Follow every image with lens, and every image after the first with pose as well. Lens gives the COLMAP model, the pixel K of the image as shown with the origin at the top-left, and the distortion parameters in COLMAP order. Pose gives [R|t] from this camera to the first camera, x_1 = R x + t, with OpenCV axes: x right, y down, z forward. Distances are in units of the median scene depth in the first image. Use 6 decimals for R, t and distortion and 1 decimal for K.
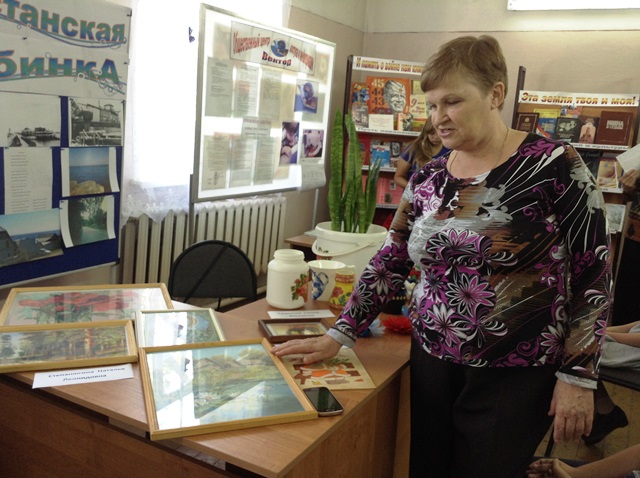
lens RADIAL K [[592.7, 0, 320.0], [0, 592.7, 239.0], [0, 0, 1]] dist [0.149660, -0.253380]
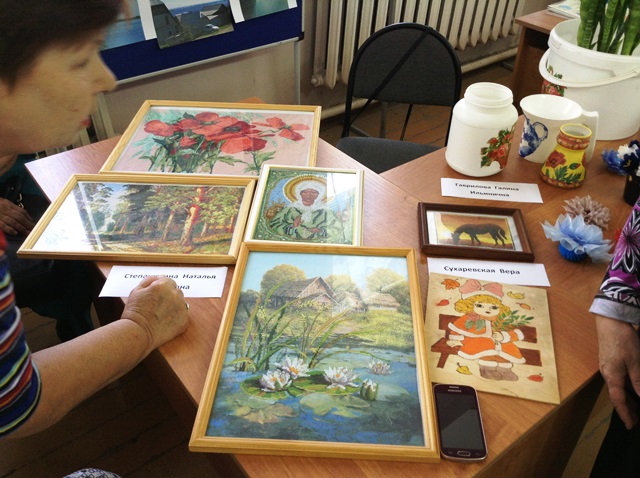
lens RADIAL K [[592.7, 0, 320.0], [0, 592.7, 239.0], [0, 0, 1]] dist [0.149660, -0.253380]
pose [[0.921770, 0.193345, -0.336092, 0.021608], [-0.027713, 0.897440, 0.440266, -0.085120], [0.386745, -0.396510, 0.832591, 0.231580]]
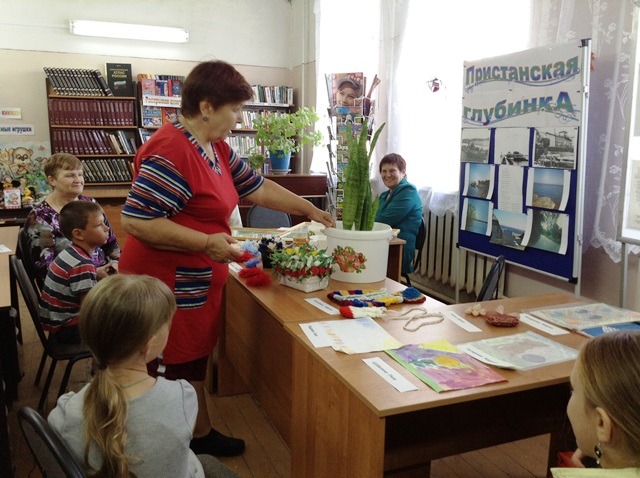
lens RADIAL K [[592.7, 0, 320.0], [0, 592.7, 239.0], [0, 0, 1]] dist [0.149660, -0.253380]
pose [[-0.616826, 0.067298, -0.784217, 0.821921], [-0.205568, 0.947983, 0.243041, -0.214354], [0.759781, 0.311124, -0.570907, 1.365440]]
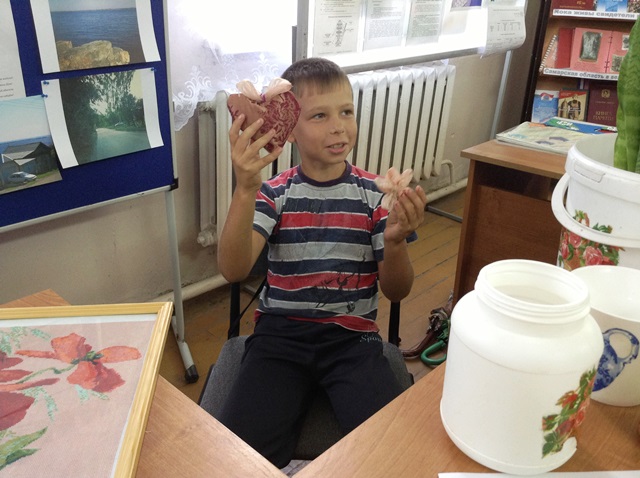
lens RADIAL K [[592.7, 0, 320.0], [0, 592.7, 239.0], [0, 0, 1]] dist [0.149660, -0.253380]
pose [[0.969752, 0.057220, -0.237290, -0.056562], [-0.005564, 0.977065, 0.212869, -0.040635], [0.244028, -0.205110, 0.947829, 0.507503]]
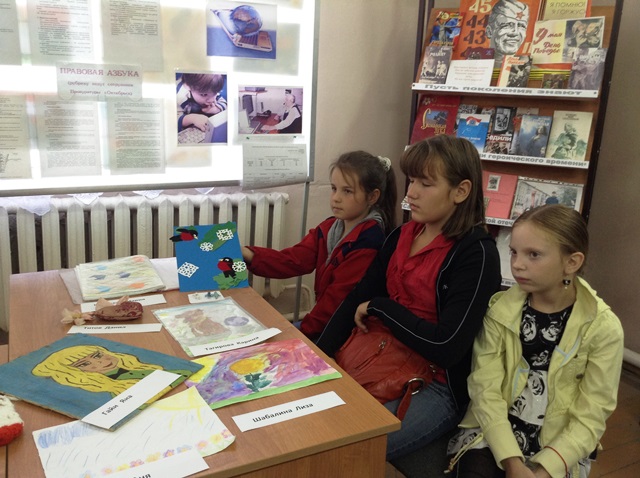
lens RADIAL K [[592.7, 0, 320.0], [0, 592.7, 239.0], [0, 0, 1]] dist [0.149660, -0.253380]
pose [[0.839081, 0.104764, -0.533824, 0.557892], [-0.083922, 0.994463, 0.063254, -0.108306], [0.537495, -0.008276, 0.843226, 0.766875]]
